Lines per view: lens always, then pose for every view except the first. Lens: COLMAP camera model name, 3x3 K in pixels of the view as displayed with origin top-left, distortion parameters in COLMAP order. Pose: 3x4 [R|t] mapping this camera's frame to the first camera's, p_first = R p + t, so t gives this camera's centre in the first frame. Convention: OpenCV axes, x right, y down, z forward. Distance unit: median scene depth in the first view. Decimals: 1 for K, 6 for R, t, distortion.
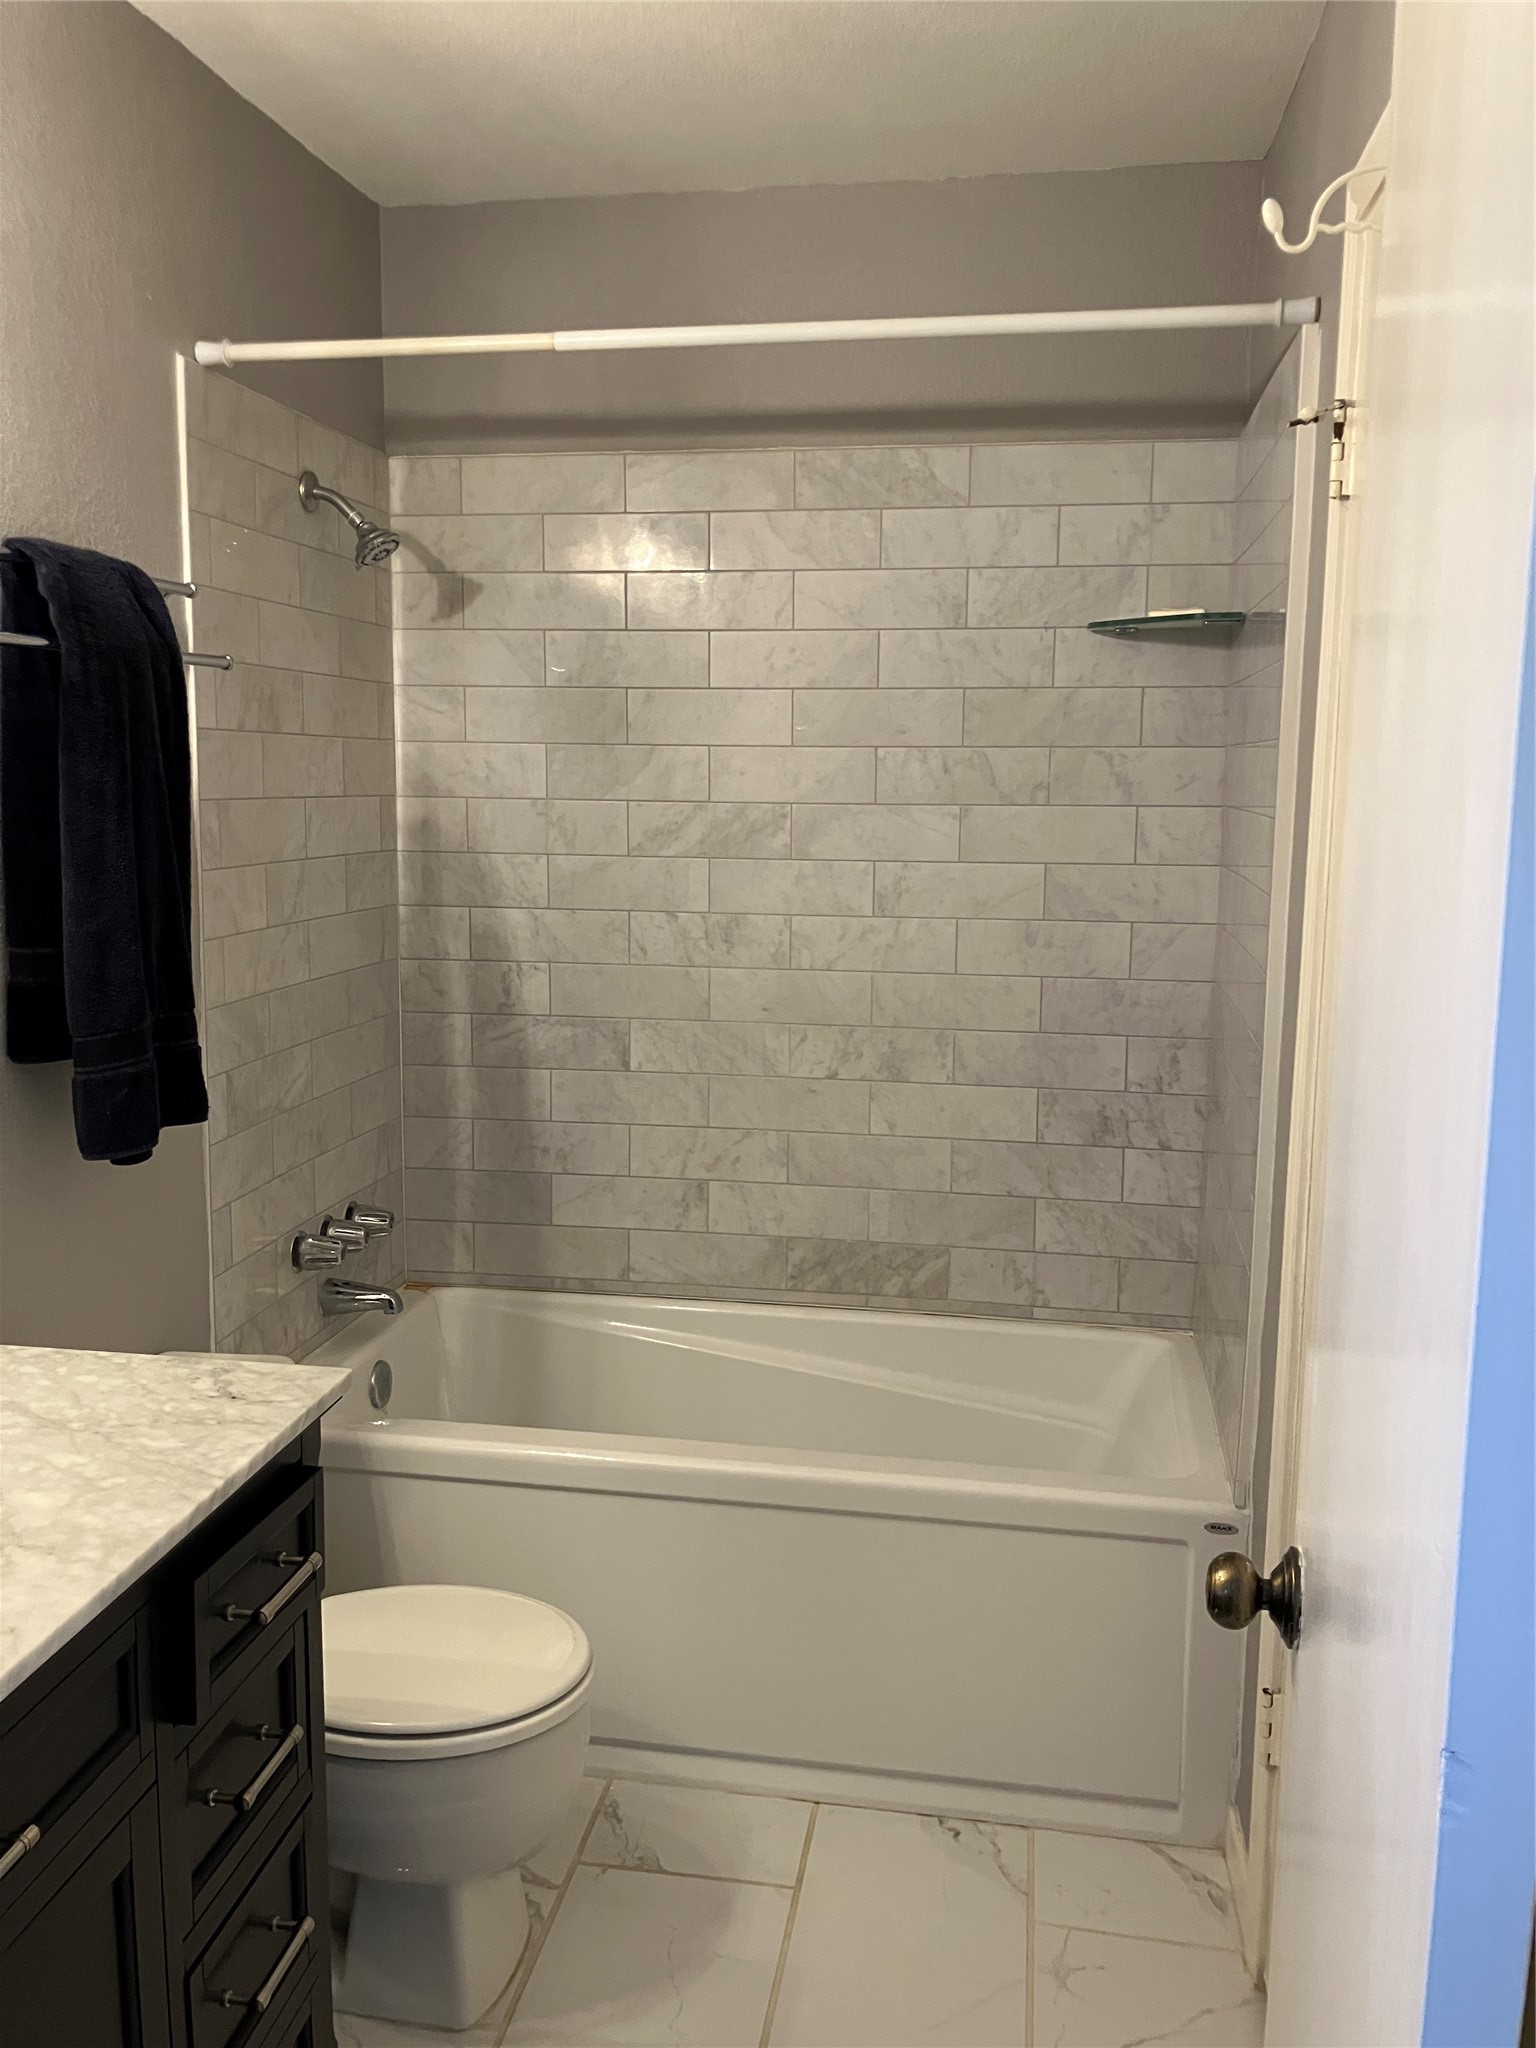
lens RADIAL K [[1705.9, 0, 762.8], [0, 1705.9, 1029.6], [0, 0, 1]] dist [0.041608, -0.049005]
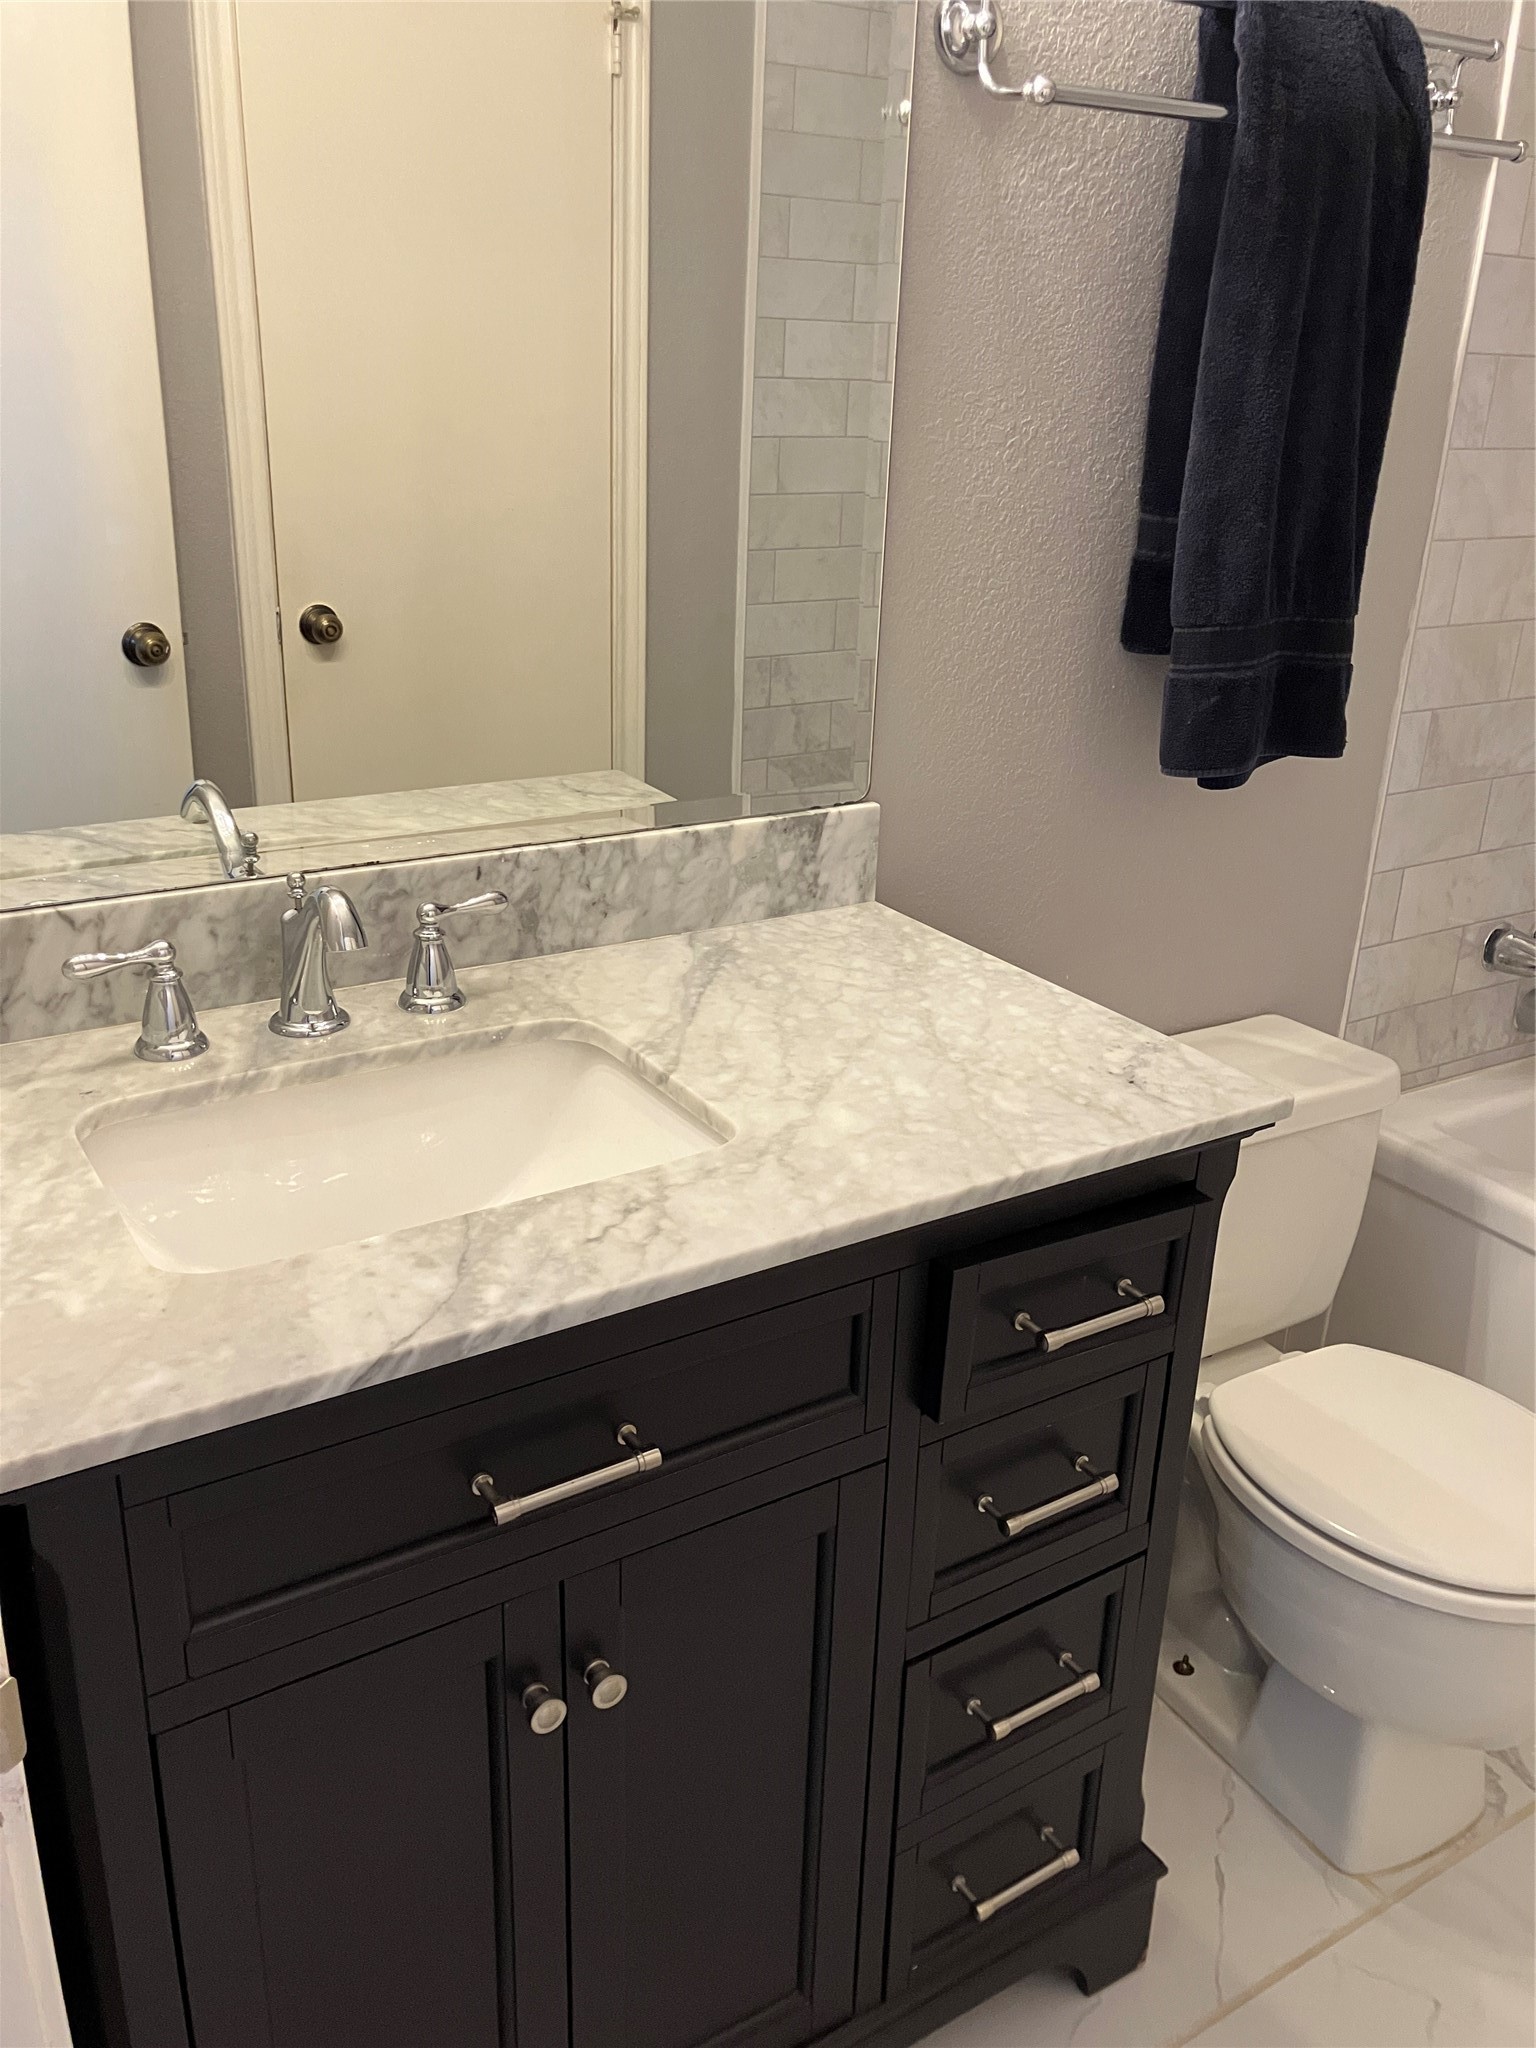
lens RADIAL K [[1705.9, 0, 771.8], [0, 1705.9, 1019.0], [0, 0, 1]] dist [0.041608, -0.049005]
pose [[0.668414, 0.285999, -0.686606, 0.110997], [-0.143395, 0.955351, 0.258346, -0.000661], [0.729836, -0.074226, 0.679581, 0.275050]]
